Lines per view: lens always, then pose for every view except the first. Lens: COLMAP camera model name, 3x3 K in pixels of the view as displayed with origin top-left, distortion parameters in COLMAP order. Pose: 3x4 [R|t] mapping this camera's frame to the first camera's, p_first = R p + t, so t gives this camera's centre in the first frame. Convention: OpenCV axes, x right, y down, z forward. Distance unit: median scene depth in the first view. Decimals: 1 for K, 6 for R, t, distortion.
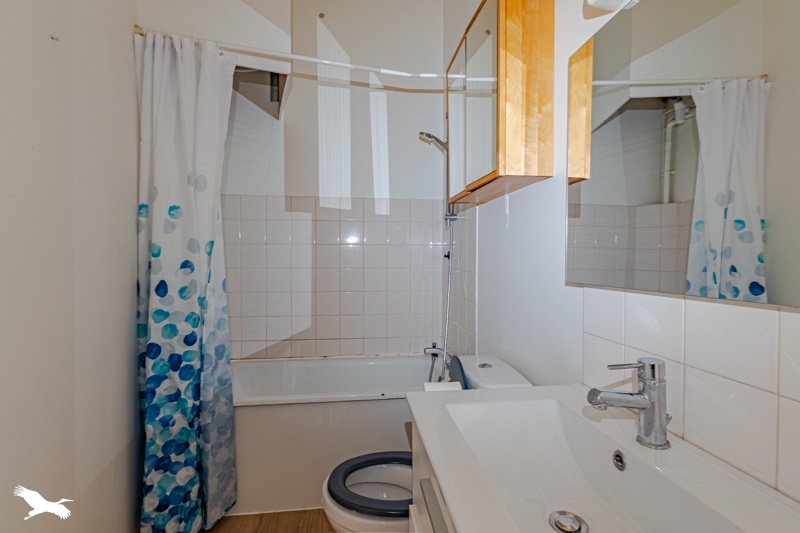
lens RADIAL K [[396.5, 0, 403.3], [0, 396.5, 262.3], [0, 0, 1]] dist [-0.000148, -0.002239]
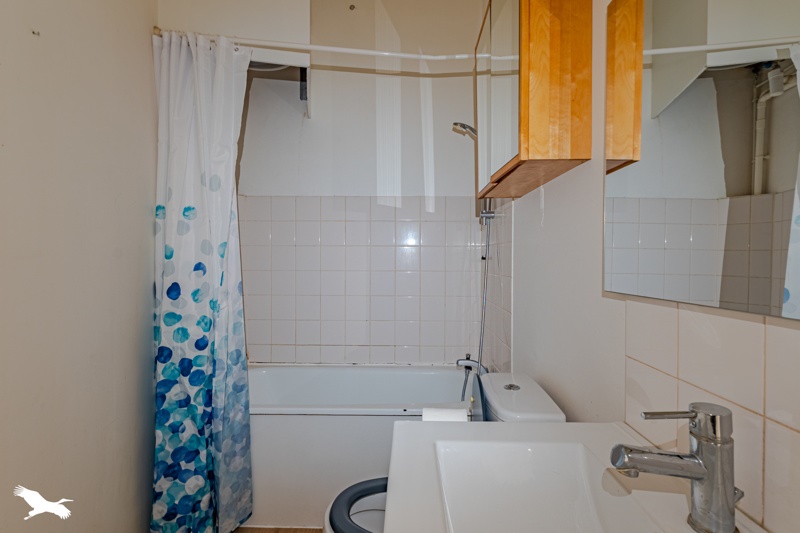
lens RADIAL K [[396.5, 0, 403.3], [0, 396.5, 262.3], [0, 0, 1]] dist [-0.000148, -0.002239]
pose [[0.987962, 0.001575, -0.154690, 0.099411], [-0.002460, 0.999982, -0.005529, -0.000866], [0.154679, 0.005843, 0.987948, 0.114811]]
